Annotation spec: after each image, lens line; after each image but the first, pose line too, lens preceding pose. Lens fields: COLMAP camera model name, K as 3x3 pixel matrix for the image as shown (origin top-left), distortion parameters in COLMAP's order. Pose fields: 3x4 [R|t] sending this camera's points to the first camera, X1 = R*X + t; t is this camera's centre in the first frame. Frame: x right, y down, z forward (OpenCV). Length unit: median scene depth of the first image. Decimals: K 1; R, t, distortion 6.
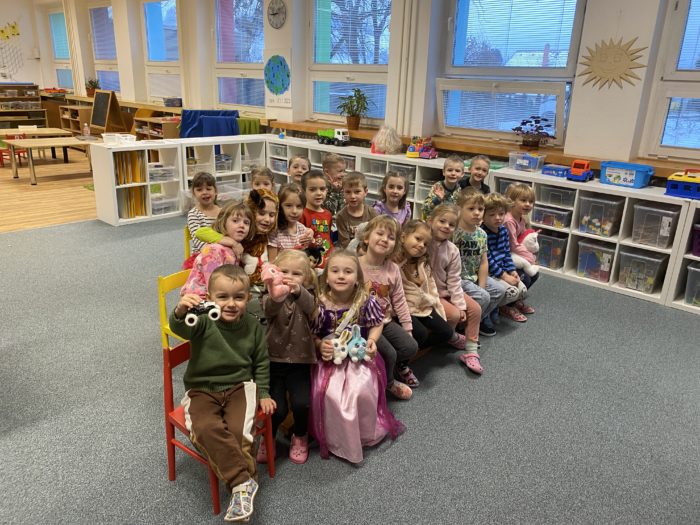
lens RADIAL K [[528.5, 0, 350.0], [0, 528.5, 262.5], [0, 0, 1]] dist [-0.000401, 0.009318]
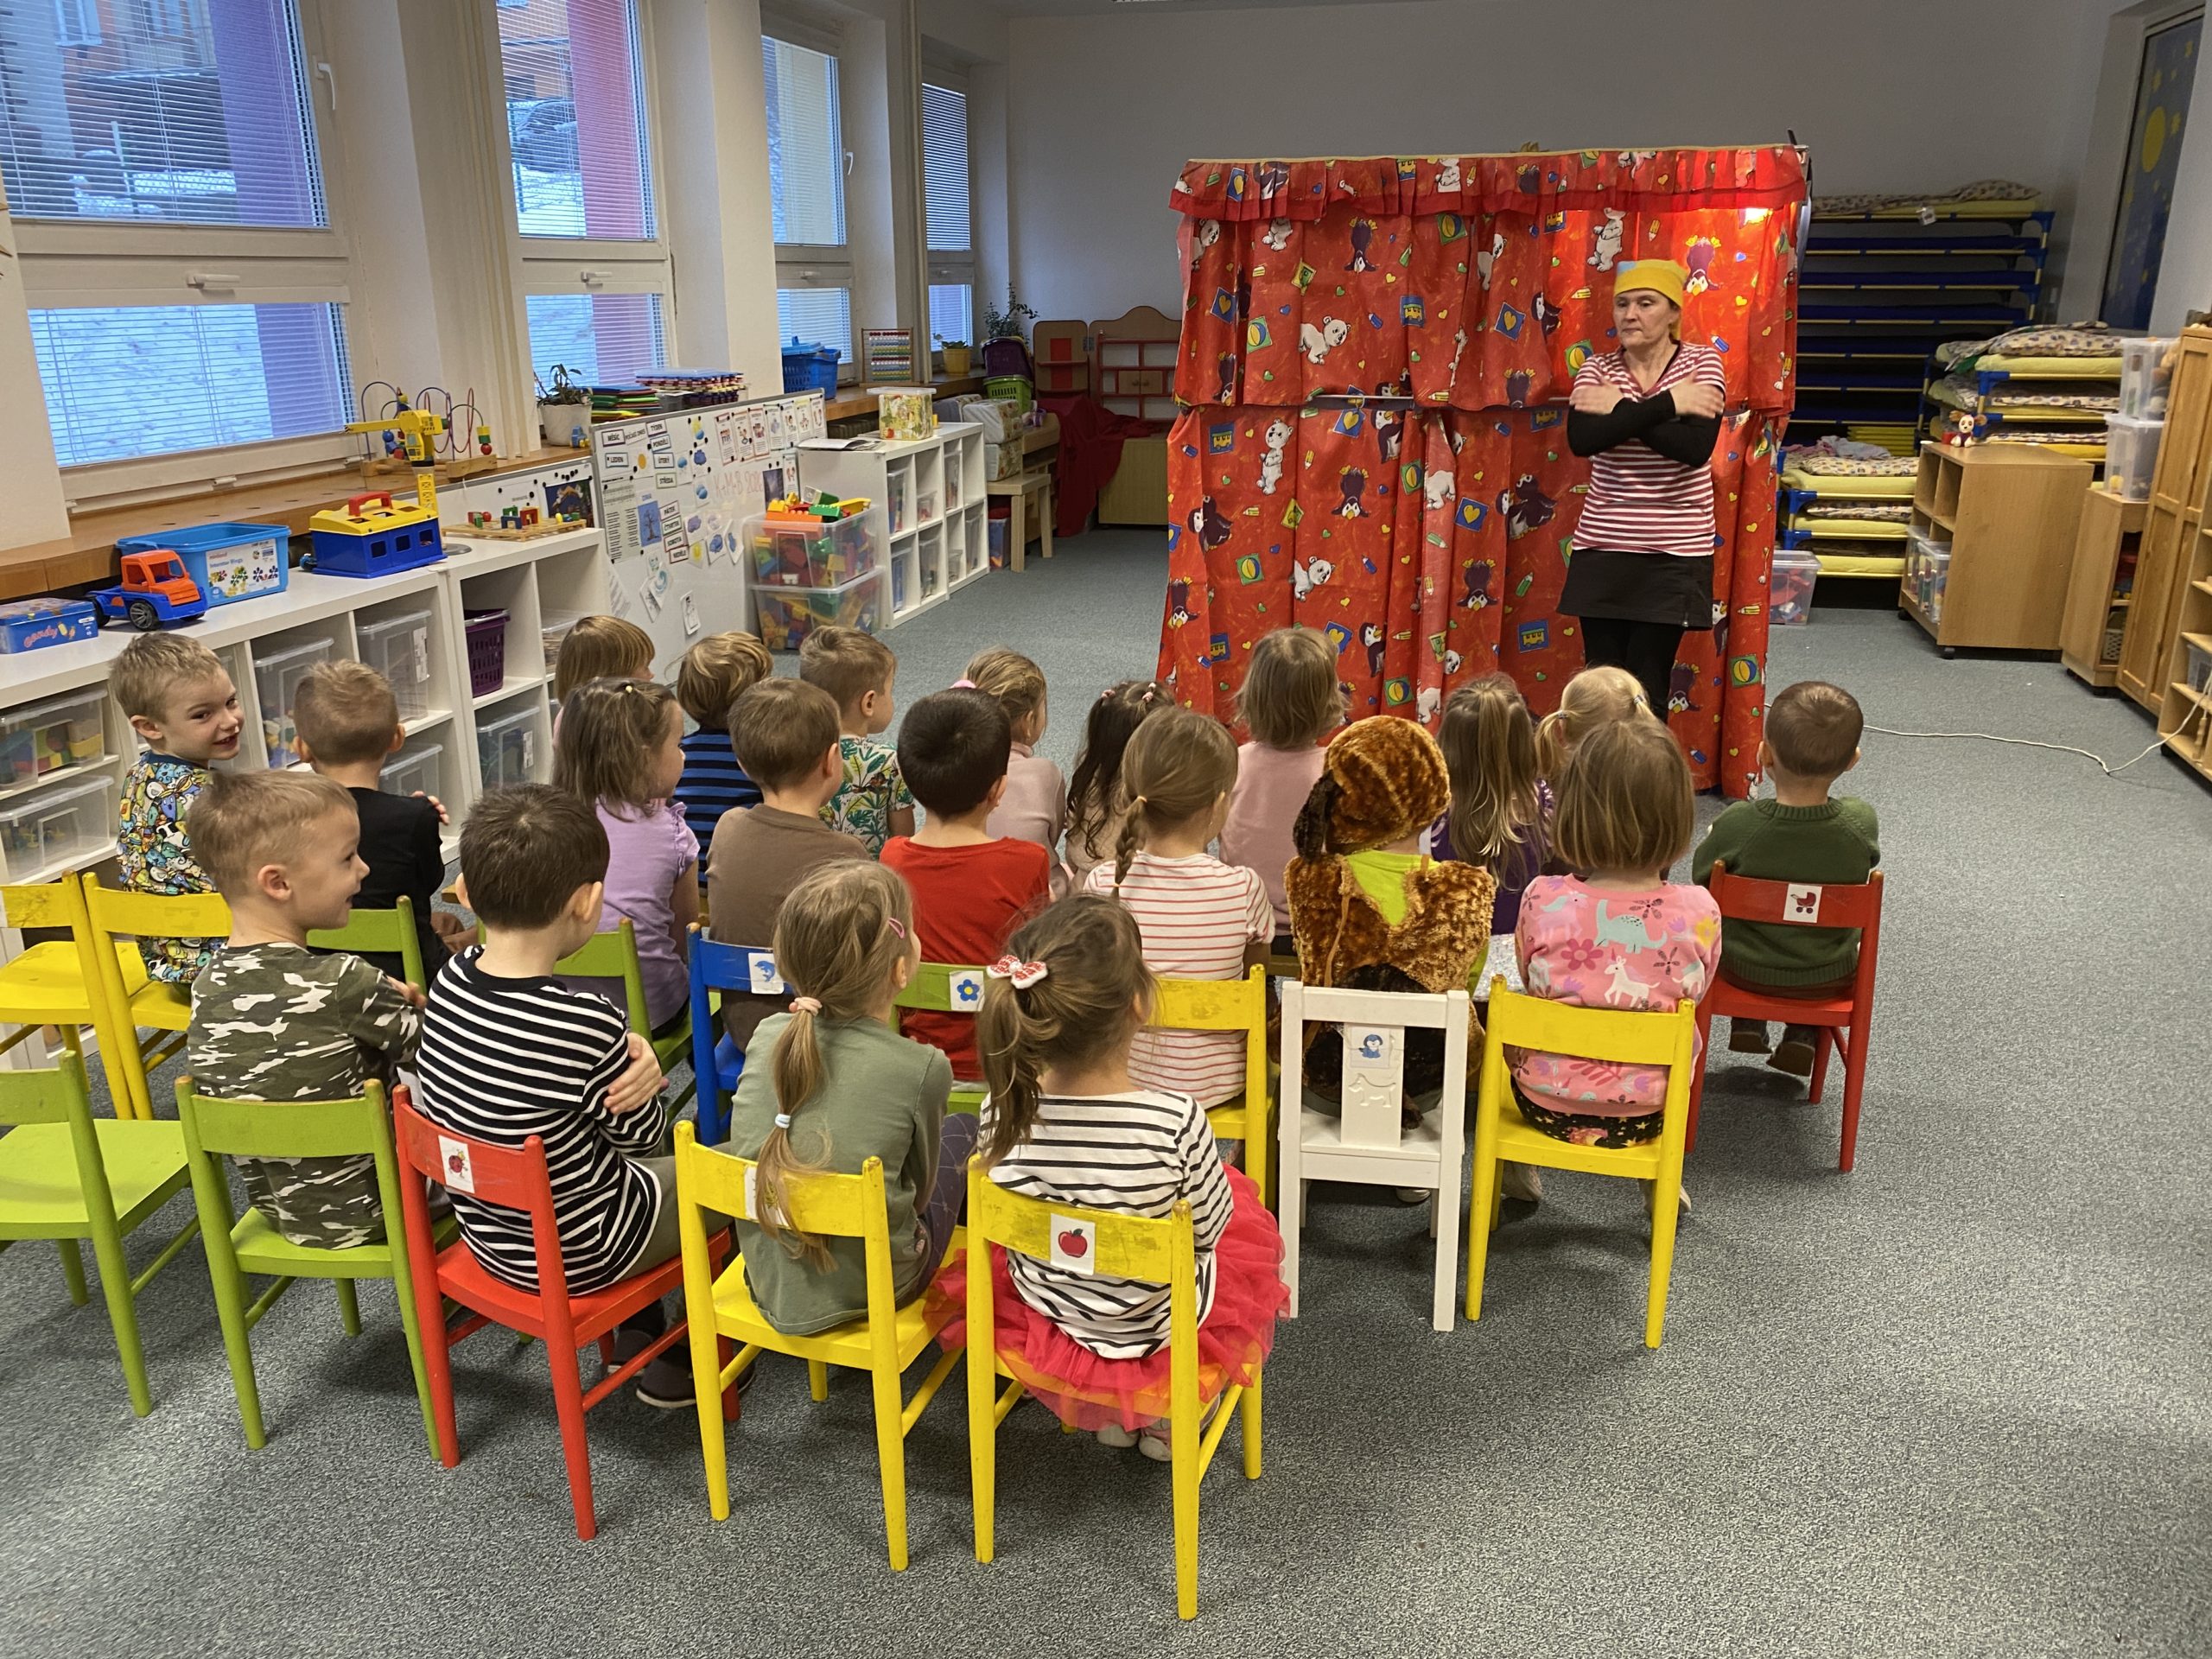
lens RADIAL K [[1694.1, 0, 1106.0], [0, 1694.1, 829.5], [0, 0, 1]] dist [0.012036, -0.016525]
pose [[-0.476542, -0.297210, 0.827390, -0.591619], [0.285618, 0.837733, 0.465430, -0.354634], [-0.831462, 0.458115, -0.314327, 0.970530]]
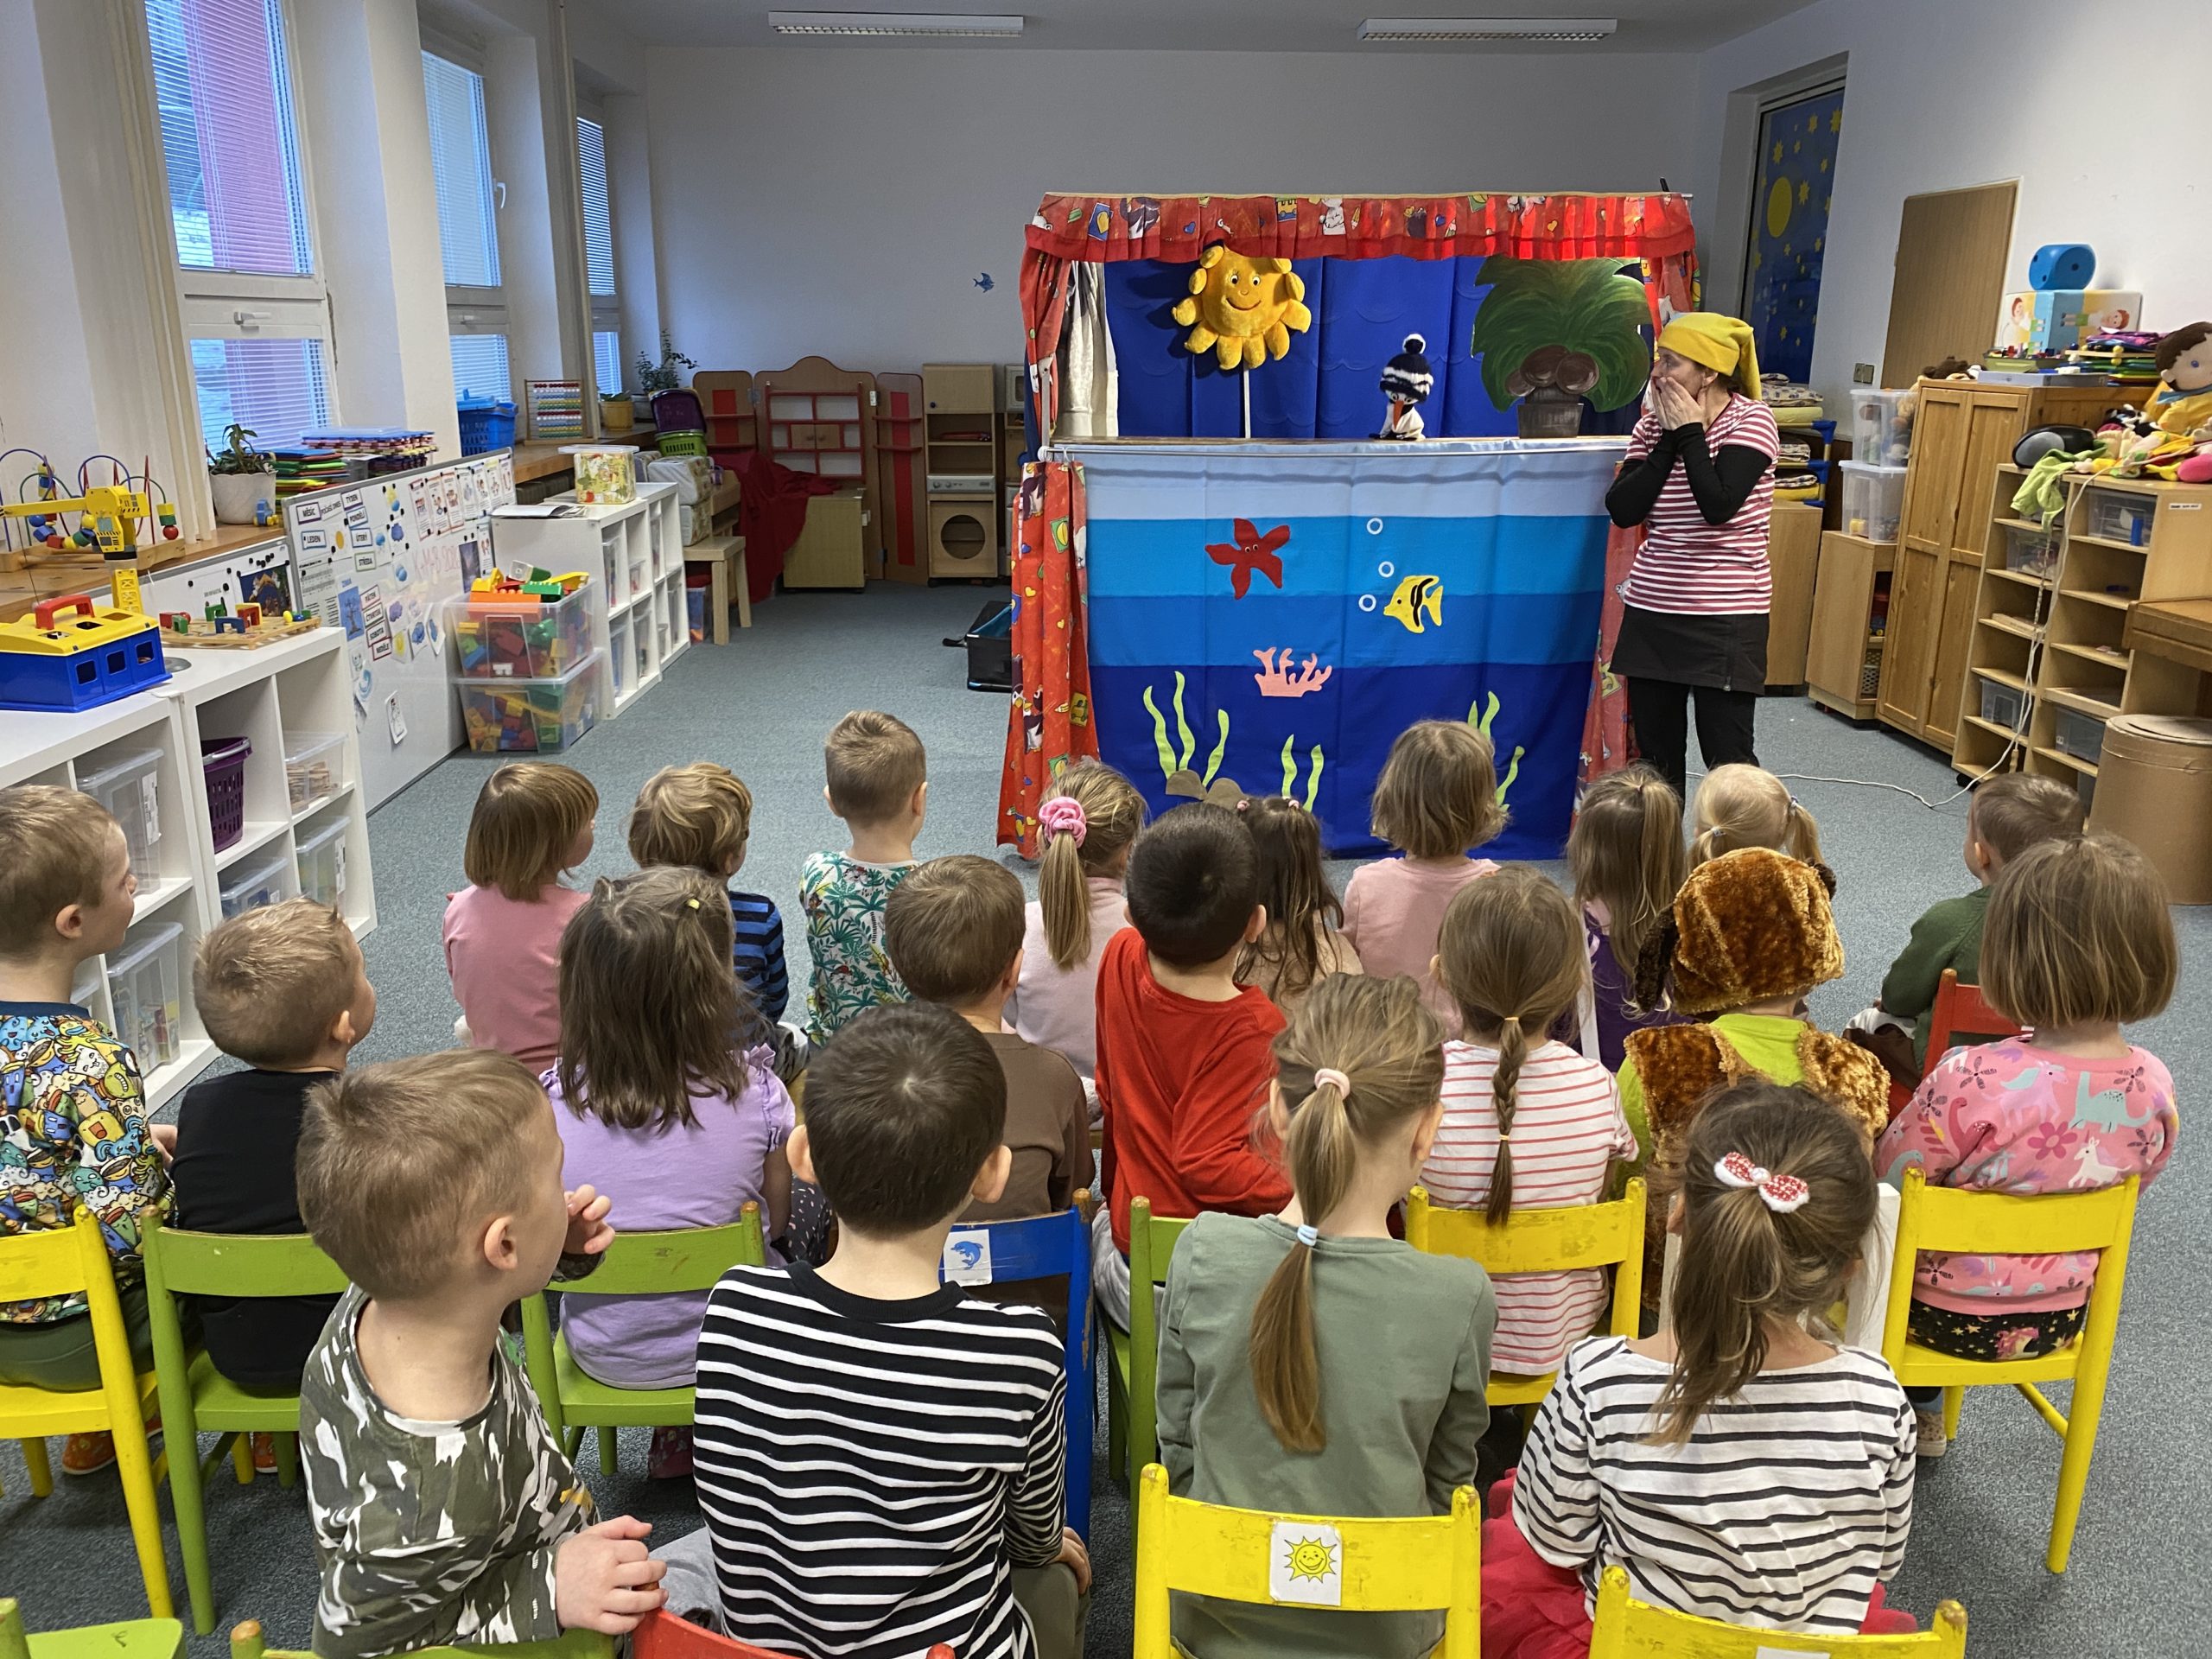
lens RADIAL K [[1670.2, 0, 1106.0], [0, 1670.2, 829.5], [0, 0, 1]] dist [-0.000401, 0.009318]
pose [[-0.691986, -0.236257, 0.682157, -0.324018], [0.220414, 0.830667, 0.511282, -0.372819], [-0.687439, 0.504157, -0.522736, 1.054610]]
